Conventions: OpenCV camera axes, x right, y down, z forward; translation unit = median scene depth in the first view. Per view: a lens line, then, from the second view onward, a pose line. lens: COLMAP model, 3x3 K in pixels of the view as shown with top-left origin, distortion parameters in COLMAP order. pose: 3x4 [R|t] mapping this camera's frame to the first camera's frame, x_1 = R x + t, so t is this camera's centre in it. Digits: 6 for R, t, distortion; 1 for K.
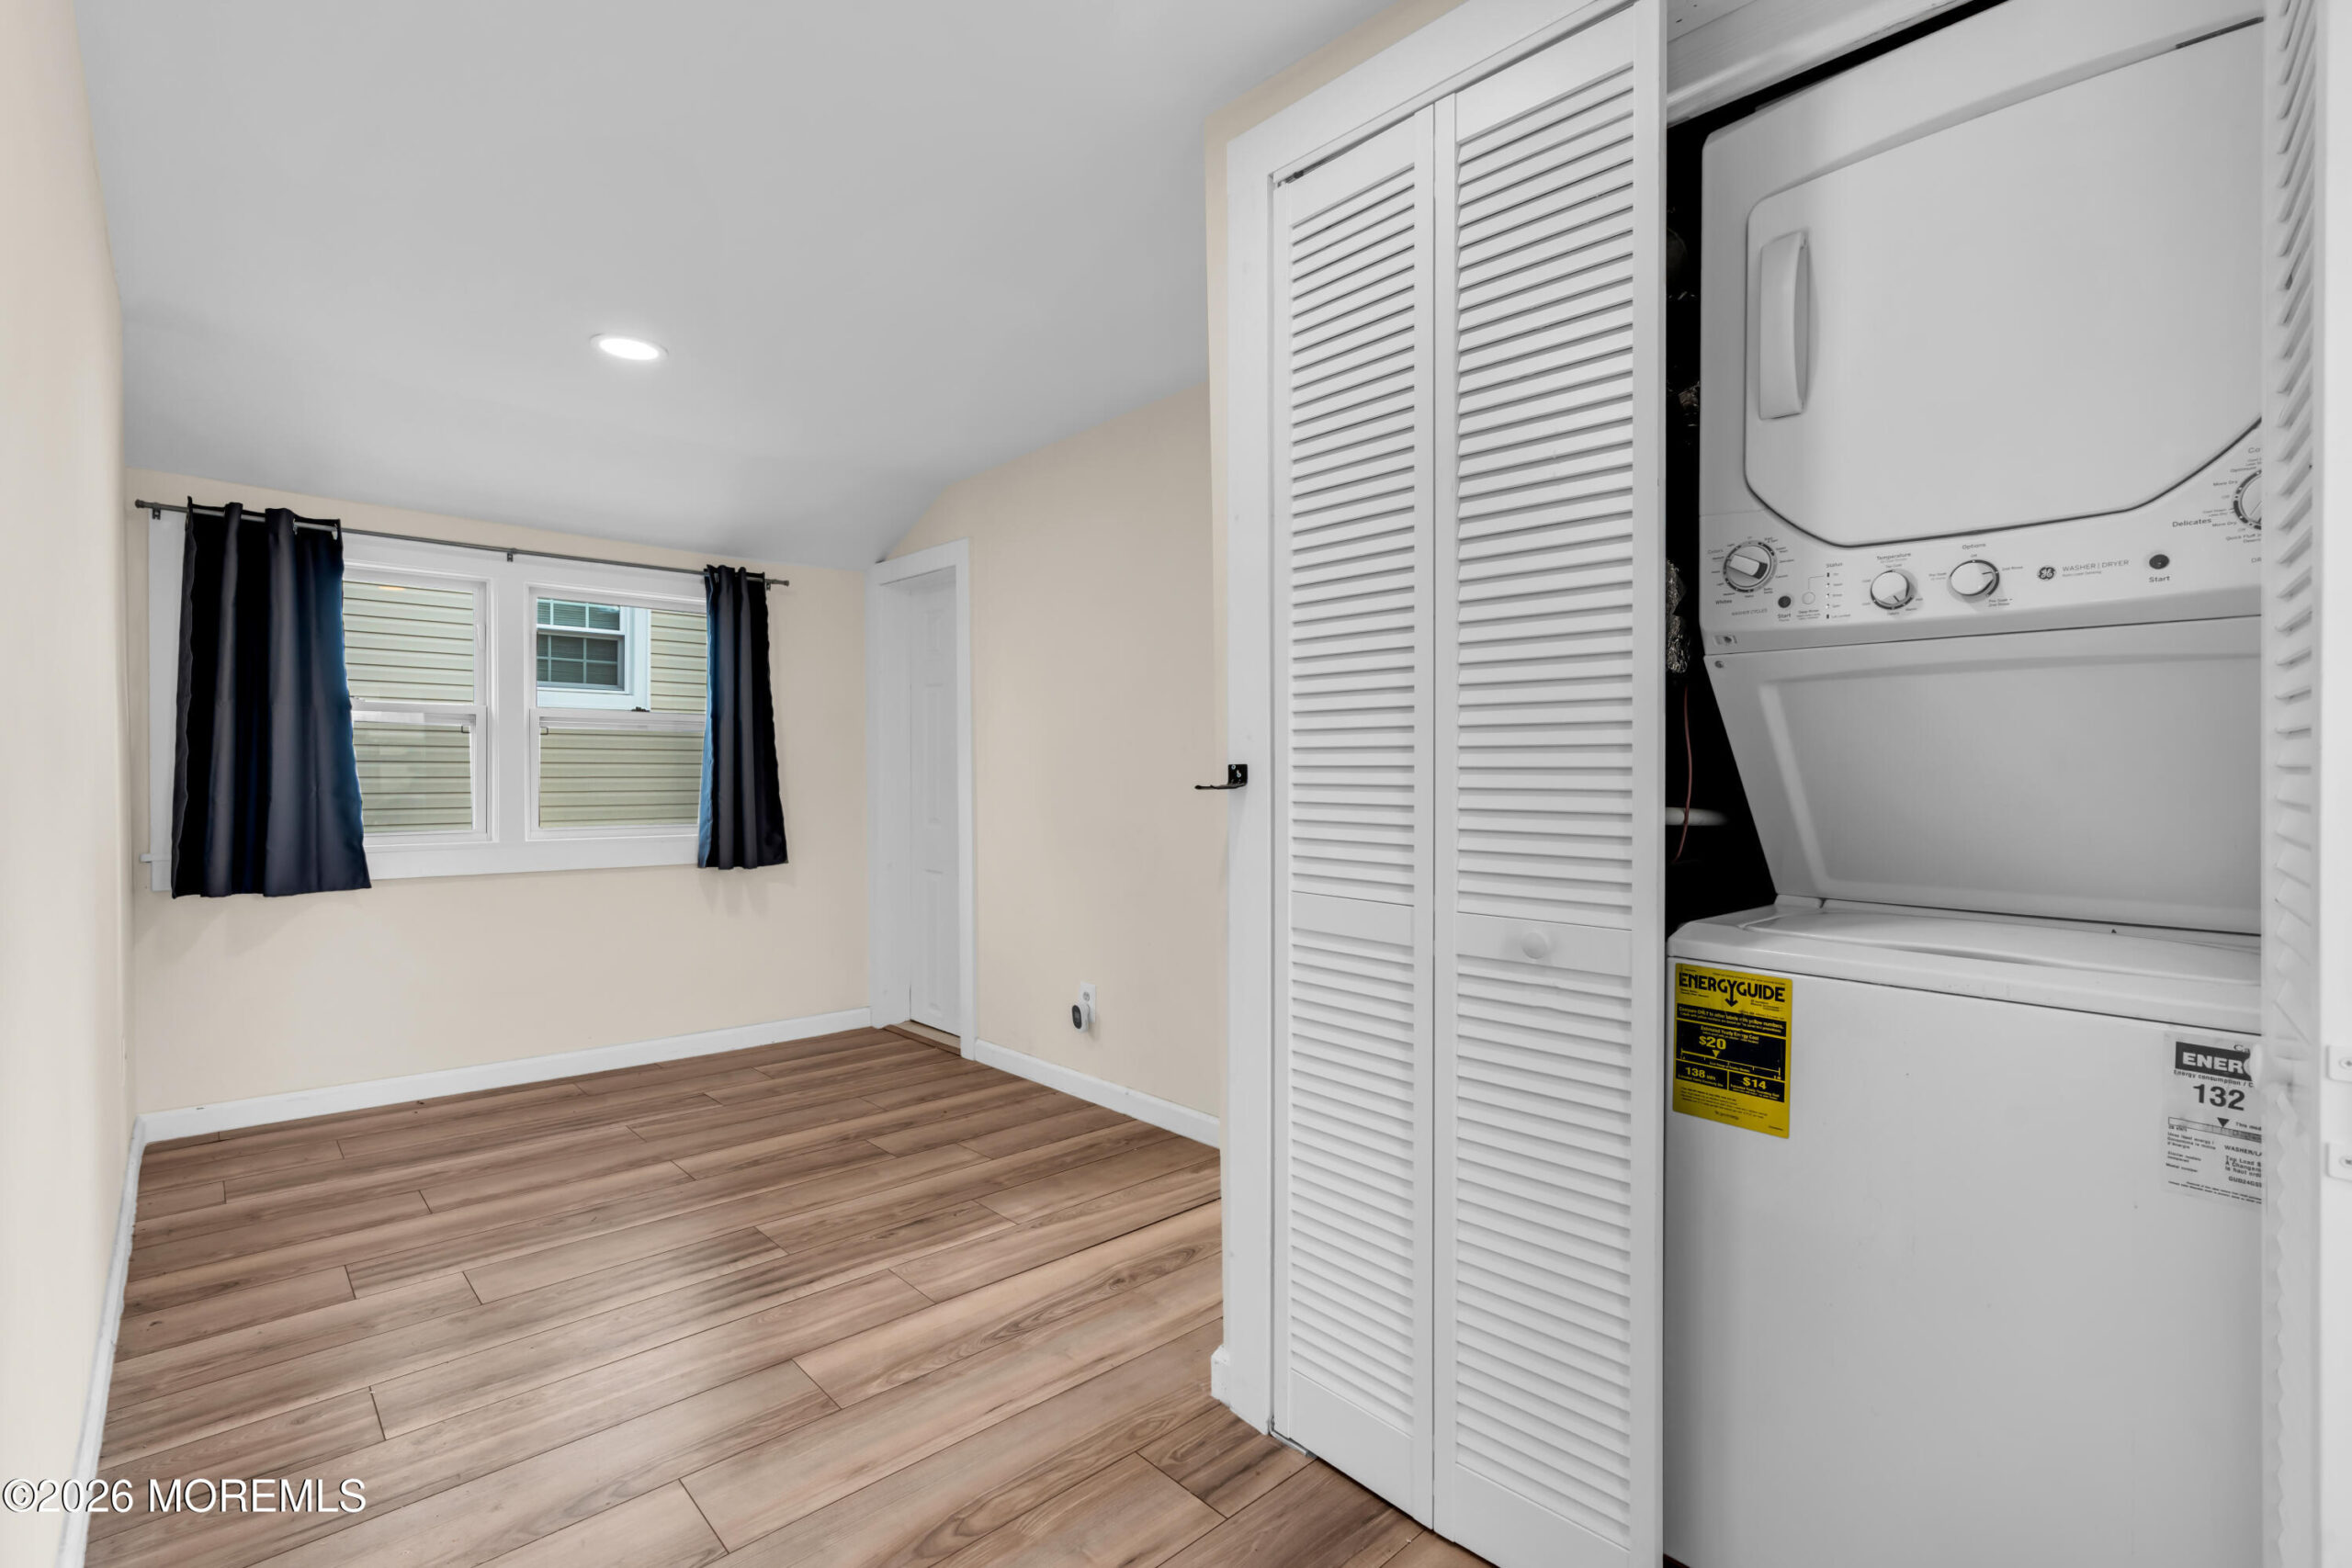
lens RADIAL K [[1061.6, 0, 1162.4], [0, 1061.6, 783.0], [0, 0, 1]] dist [-0.001751, -0.003204]
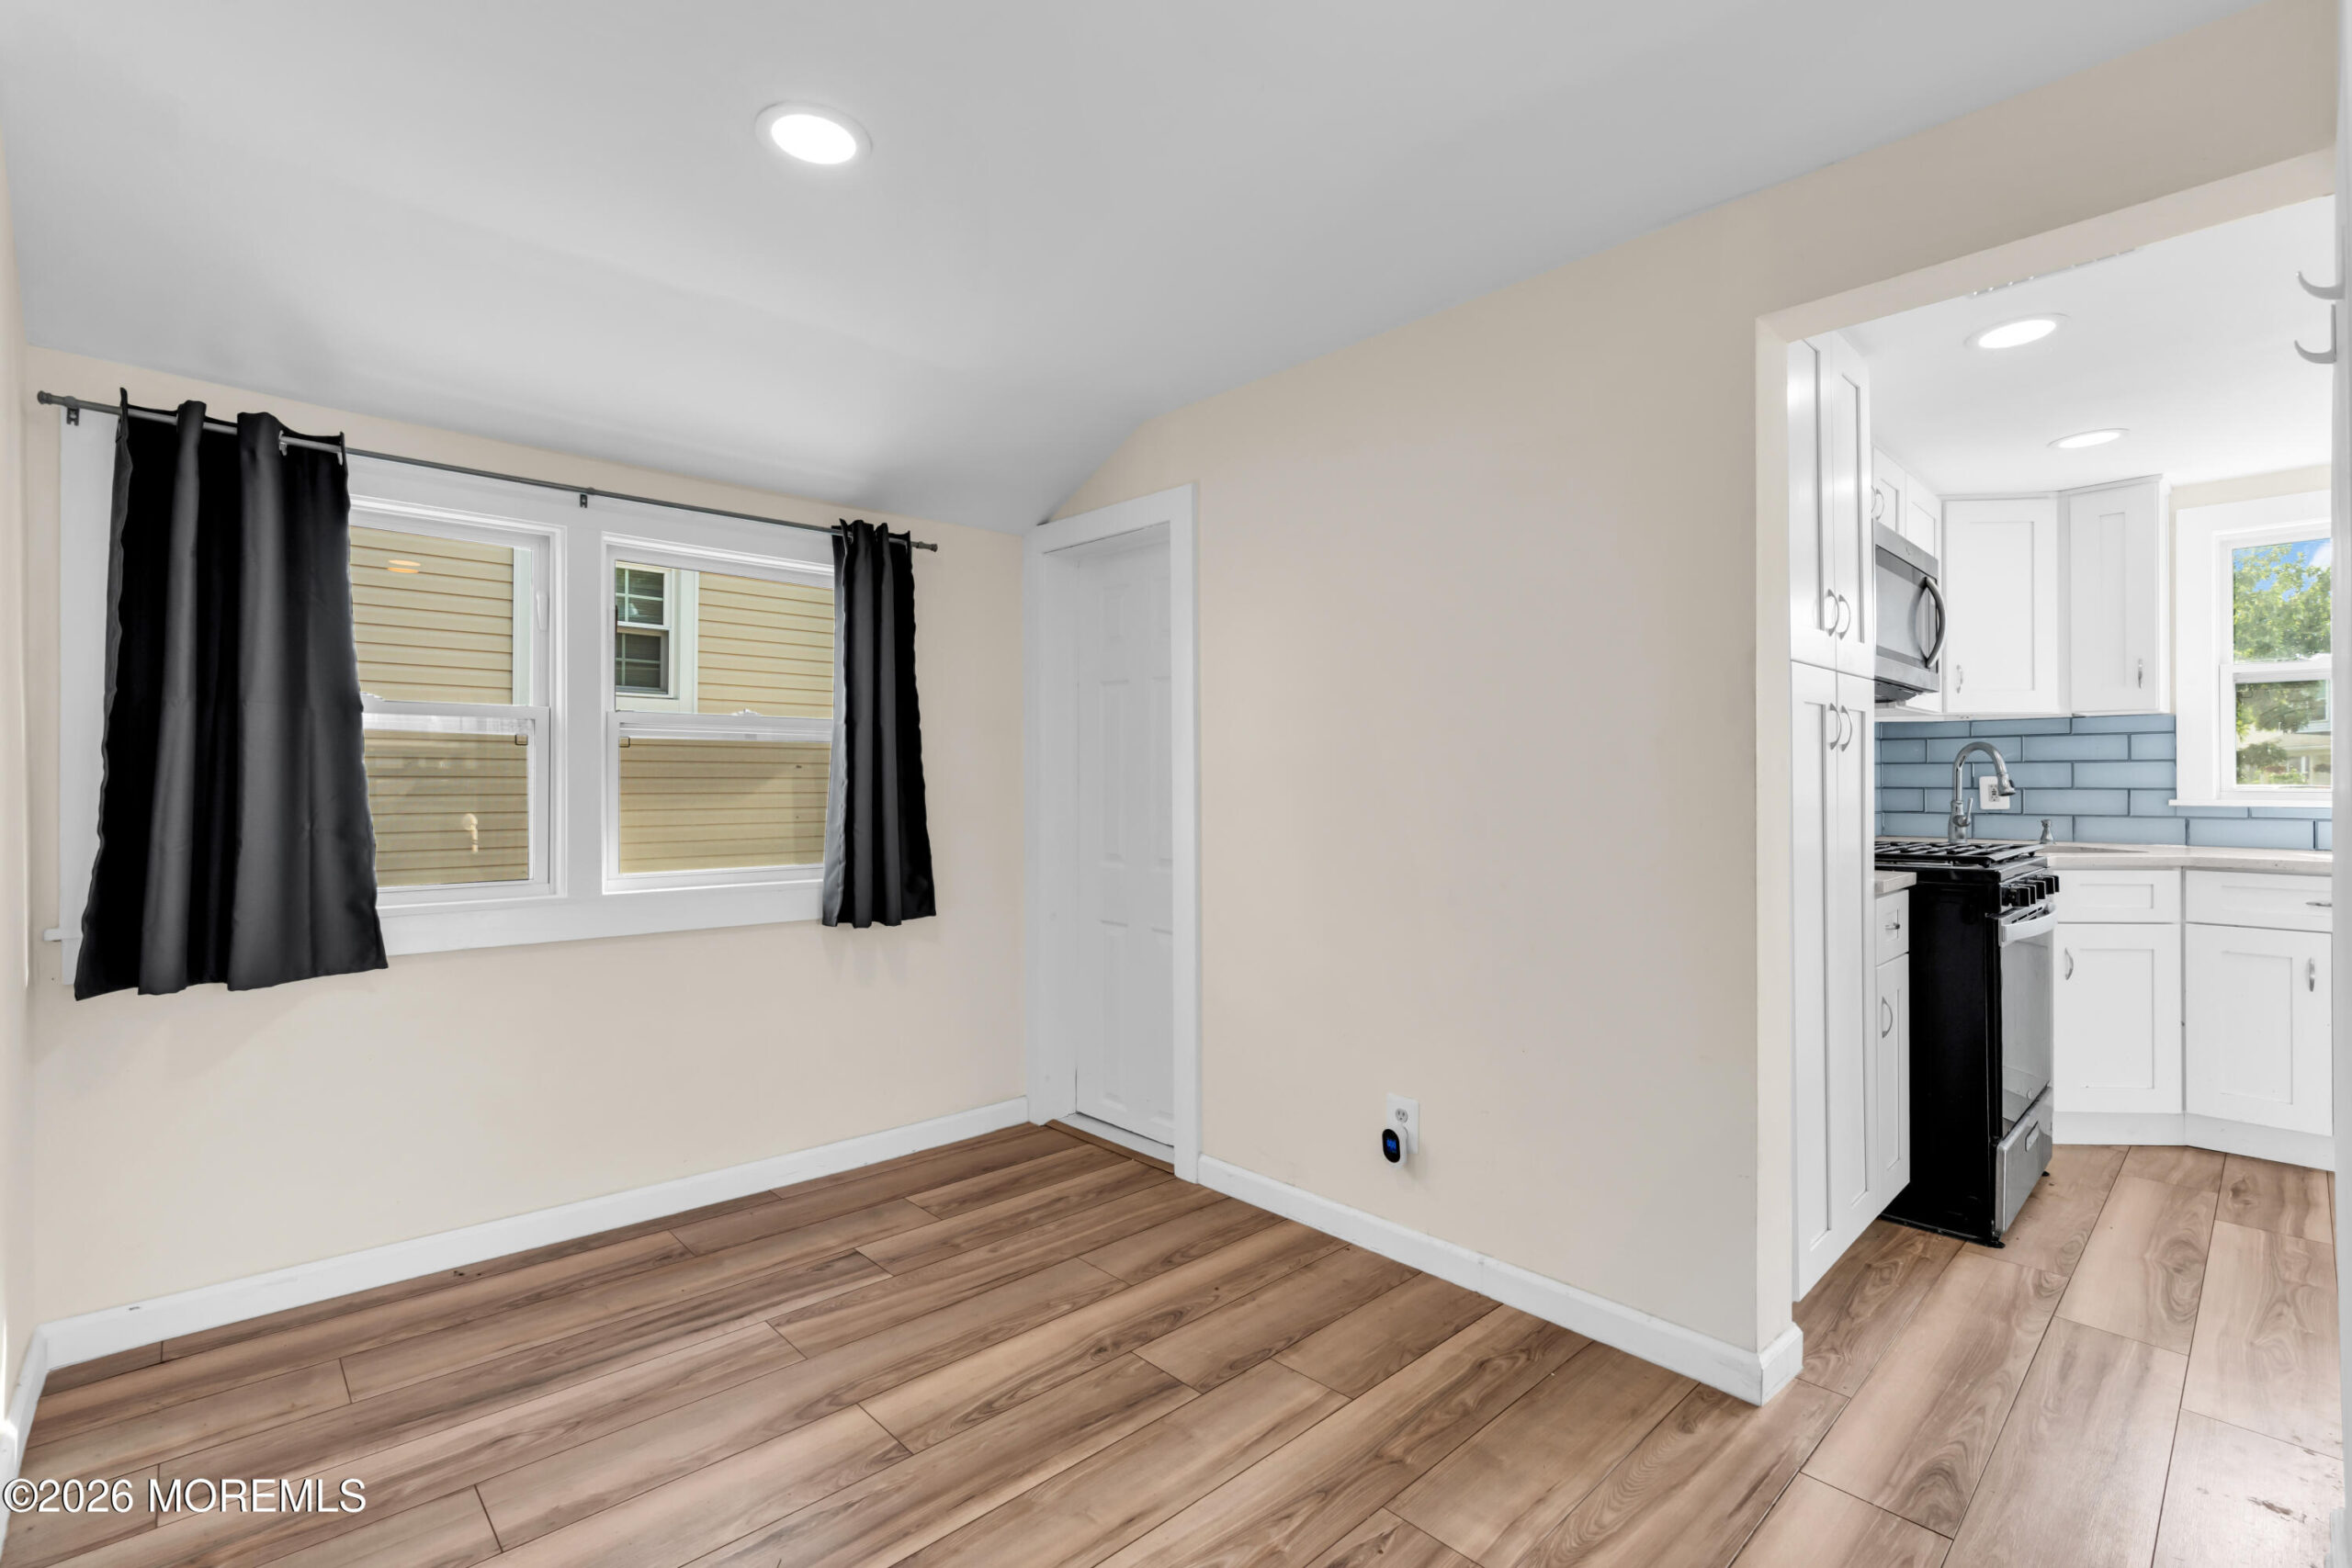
lens RADIAL K [[1061.6, 0, 1170.4], [0, 1061.6, 783.7], [0, 0, 1]] dist [-0.001751, -0.003204]
pose [[0.999967, 0.000231, 0.008067, -0.243028], [-0.000170, 0.999972, -0.007525, -0.016778], [-0.008068, 0.007523, 0.999939, 0.303709]]
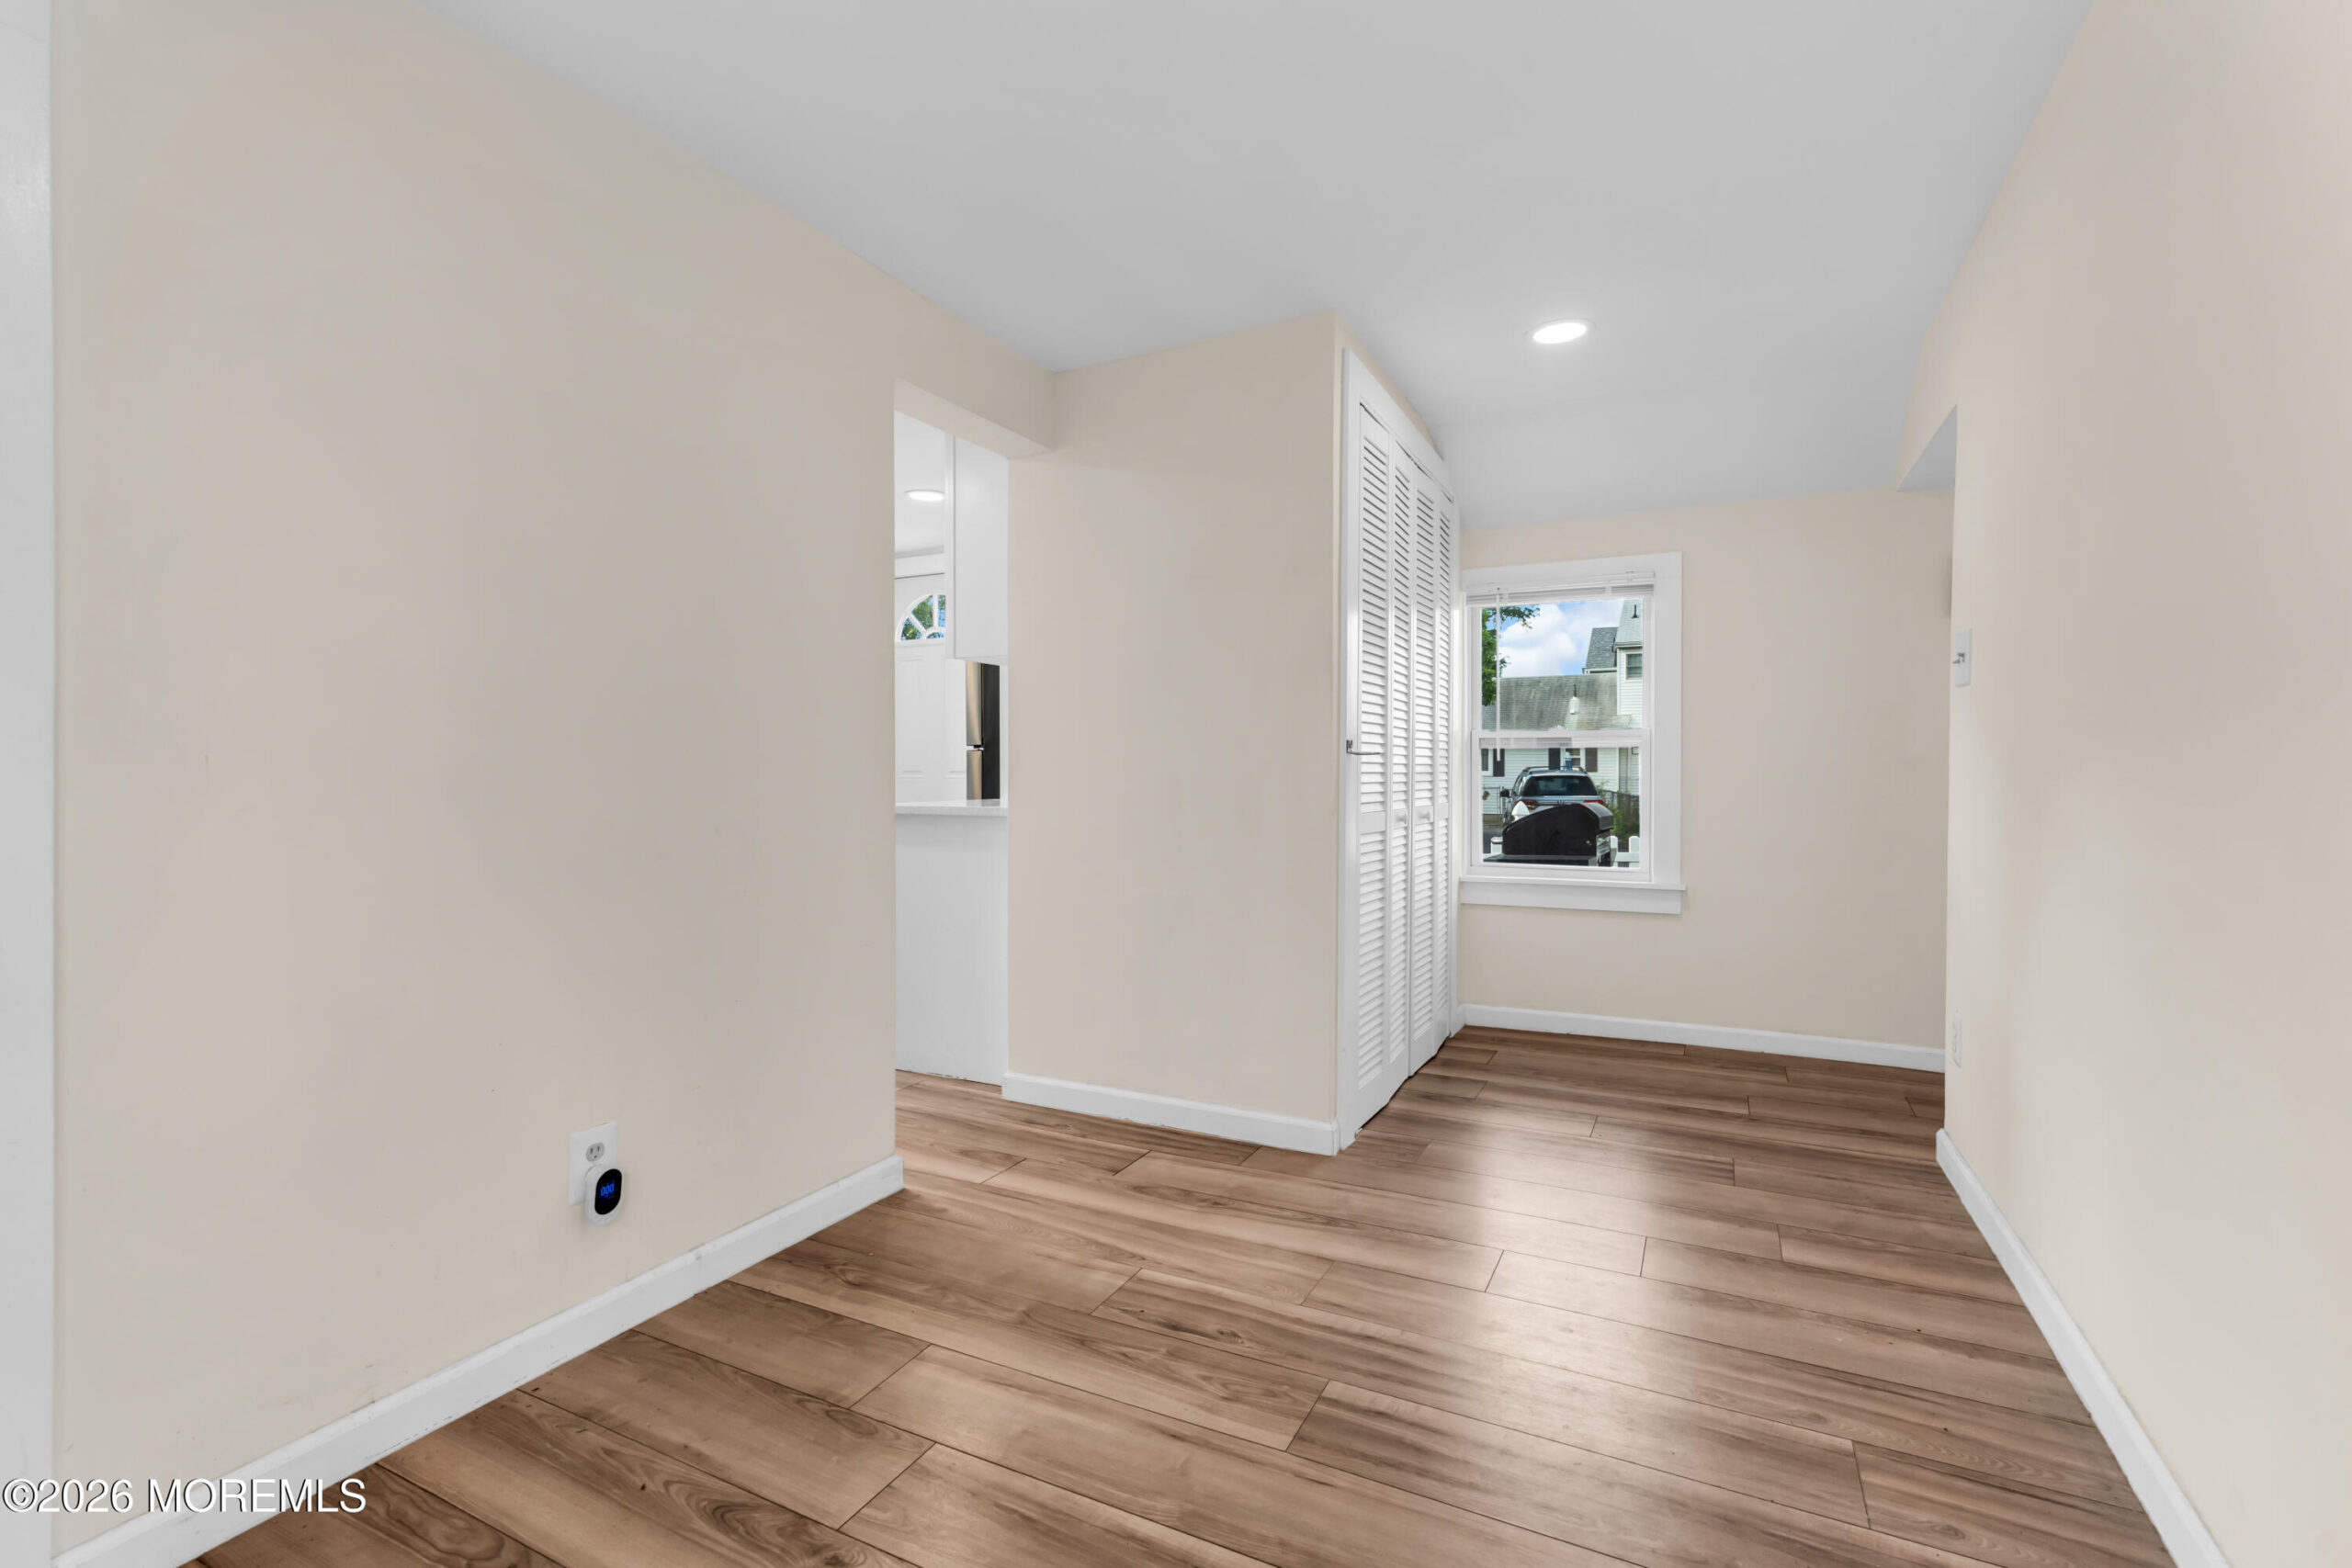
lens RADIAL K [[1061.6, 0, 1171.3], [0, 1061.6, 768.9], [0, 0, 1]] dist [-0.001751, -0.003204]
pose [[-0.346131, -0.003697, 0.938179, -0.708837], [0.014094, 0.999859, 0.009140, 0.005002], [-0.938080, 0.016386, -0.346030, 0.950806]]
